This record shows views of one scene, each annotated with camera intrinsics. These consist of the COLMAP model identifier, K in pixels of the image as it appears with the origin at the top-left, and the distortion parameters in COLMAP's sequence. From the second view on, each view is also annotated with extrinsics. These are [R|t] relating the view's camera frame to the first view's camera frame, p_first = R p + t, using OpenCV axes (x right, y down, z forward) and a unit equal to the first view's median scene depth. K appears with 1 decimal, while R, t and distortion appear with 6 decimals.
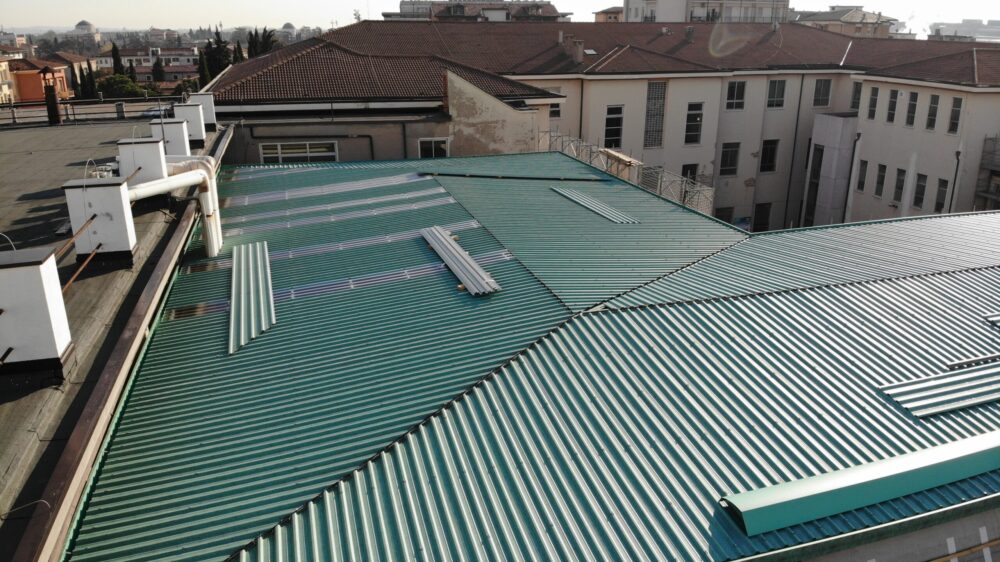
lens RADIAL K [[740.6, 0, 498.0], [0, 740.6, 289.8], [0, 0, 1]] dist [0.074415, -0.198623]
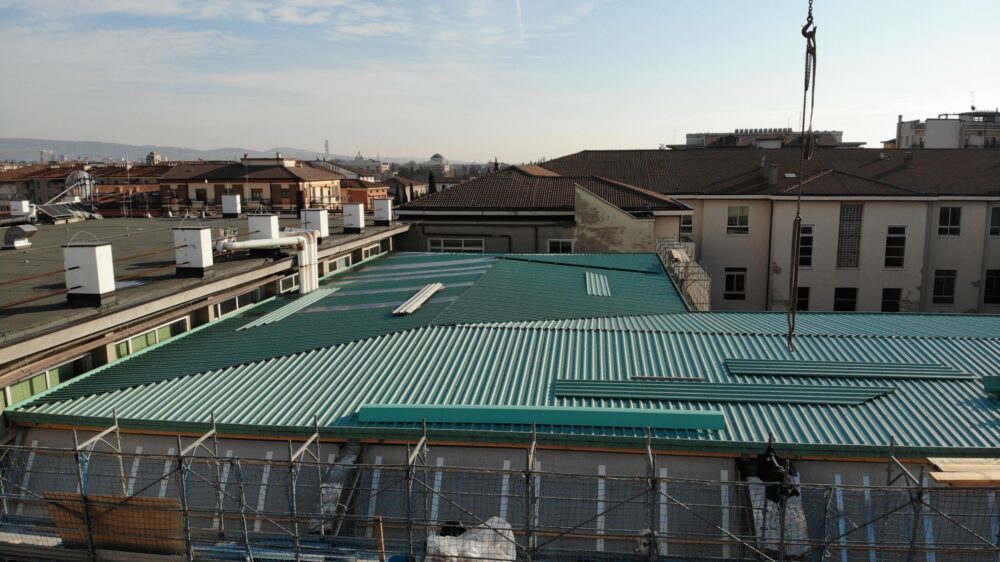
lens RADIAL K [[740.6, 0, 498.0], [0, 740.6, 289.8], [0, 0, 1]] dist [0.074415, -0.198623]
pose [[0.916899, 0.062797, -0.394149, 0.175871], [-0.127291, 0.981983, -0.139662, 0.032379], [0.378277, 0.178228, 0.908373, -0.062963]]
